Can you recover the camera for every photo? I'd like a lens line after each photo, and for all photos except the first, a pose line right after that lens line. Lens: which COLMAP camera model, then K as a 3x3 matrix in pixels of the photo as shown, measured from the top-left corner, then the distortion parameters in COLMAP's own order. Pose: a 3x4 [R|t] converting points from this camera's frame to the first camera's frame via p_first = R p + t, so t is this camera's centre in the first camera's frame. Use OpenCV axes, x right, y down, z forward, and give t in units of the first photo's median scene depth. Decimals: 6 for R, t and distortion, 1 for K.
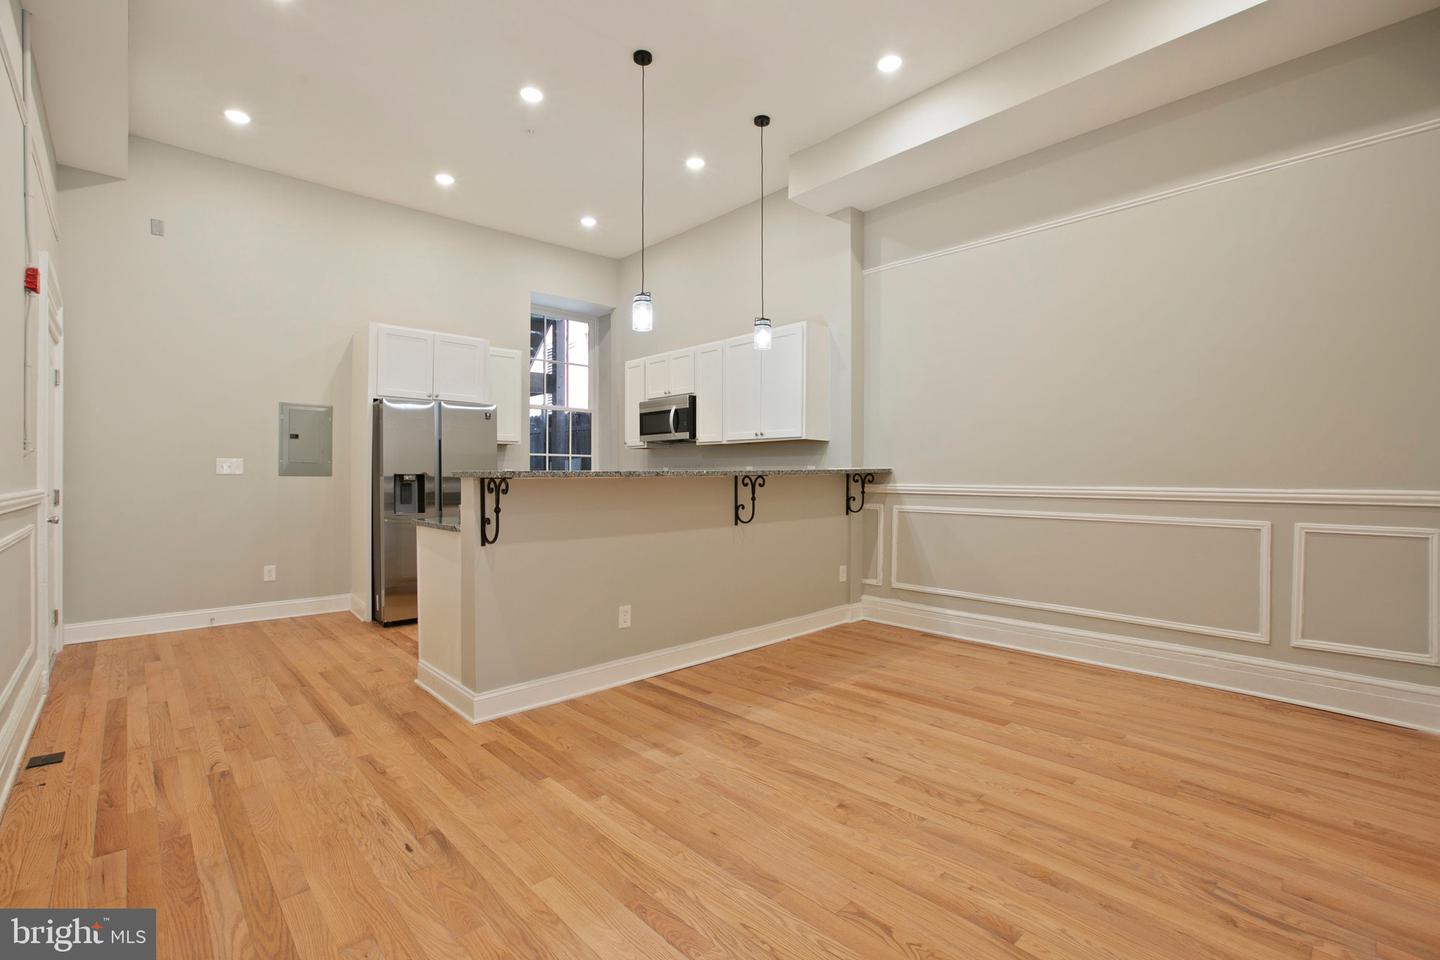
lens RADIAL K [[667.7, 0, 727.1], [0, 667.7, 481.9], [0, 0, 1]] dist [-0.035821, 0.012561]
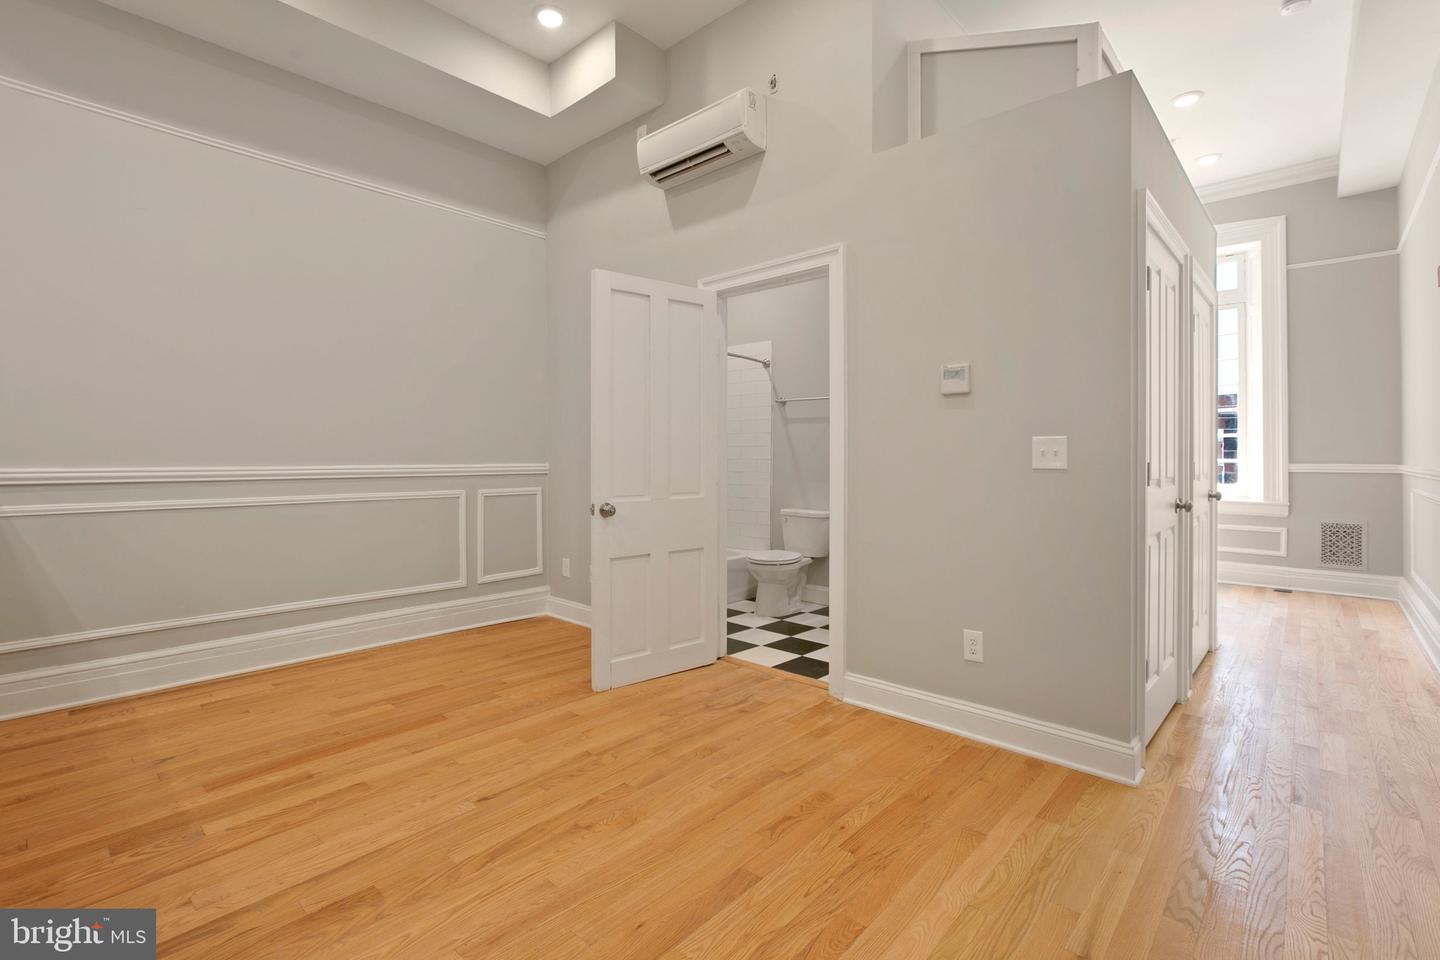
lens RADIAL K [[667.7, 0, 720.0], [0, 667.7, 453.9], [0, 0, 1]] dist [-0.035821, 0.012561]
pose [[-0.092558, 0.000324, 0.995707, -0.351780], [0.011407, 0.999935, 0.000735, -0.003506], [-0.995642, 0.011426, -0.092555, 0.440048]]
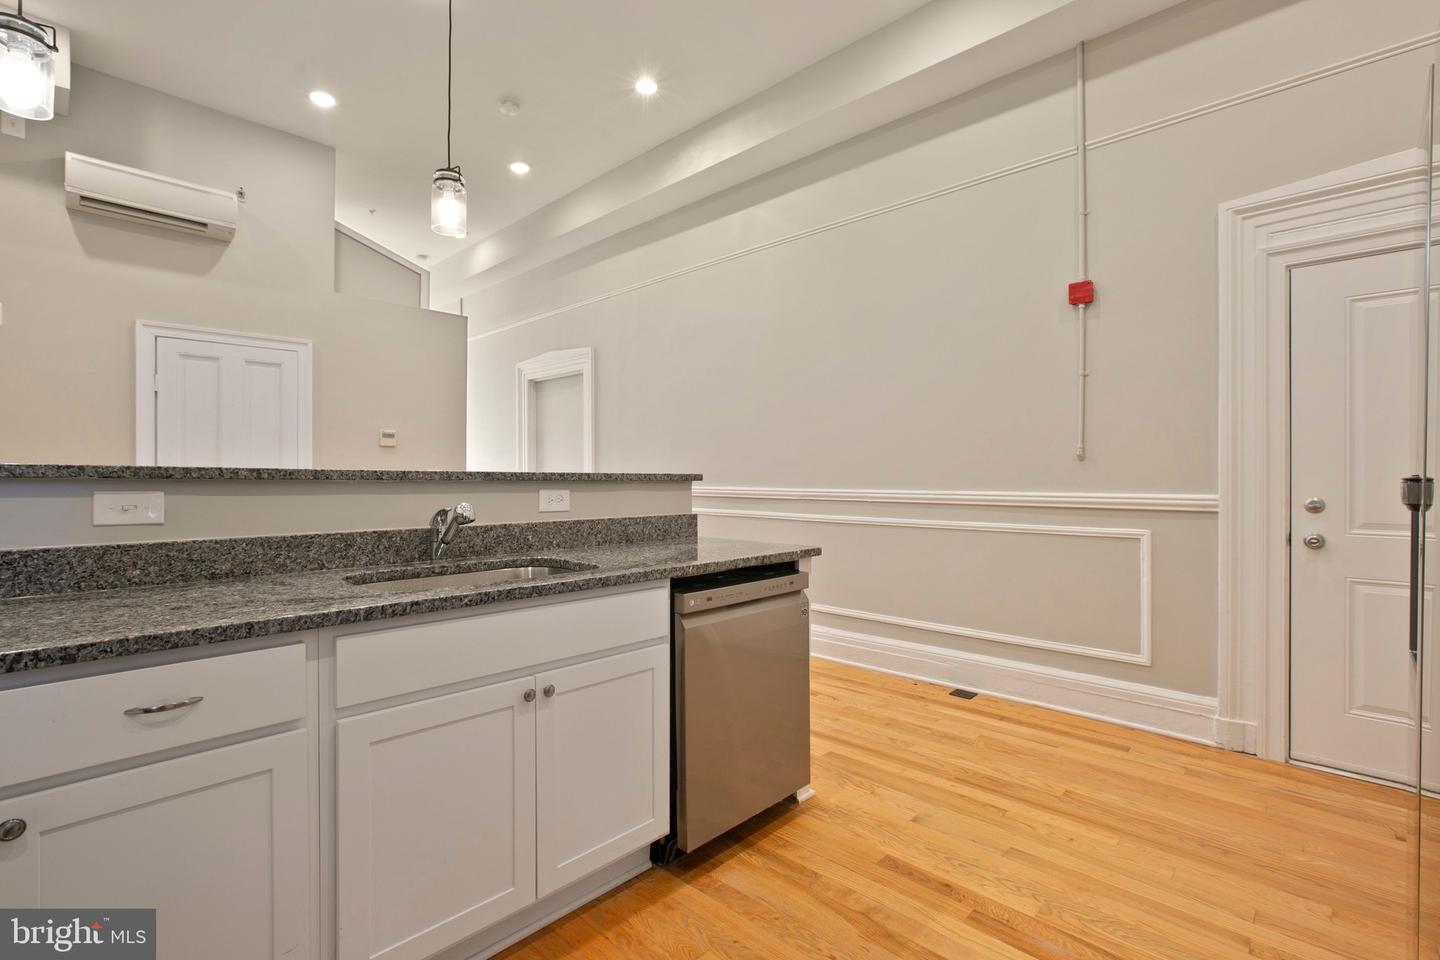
lens RADIAL K [[667.7, 0, 711.5], [0, 667.7, 476.2], [0, 0, 1]] dist [-0.035821, 0.012561]
pose [[-0.998720, 0.001902, -0.050544, -0.256794], [0.001456, 0.999960, 0.008854, -0.014591], [0.050558, 0.008769, -0.998683, 1.257755]]
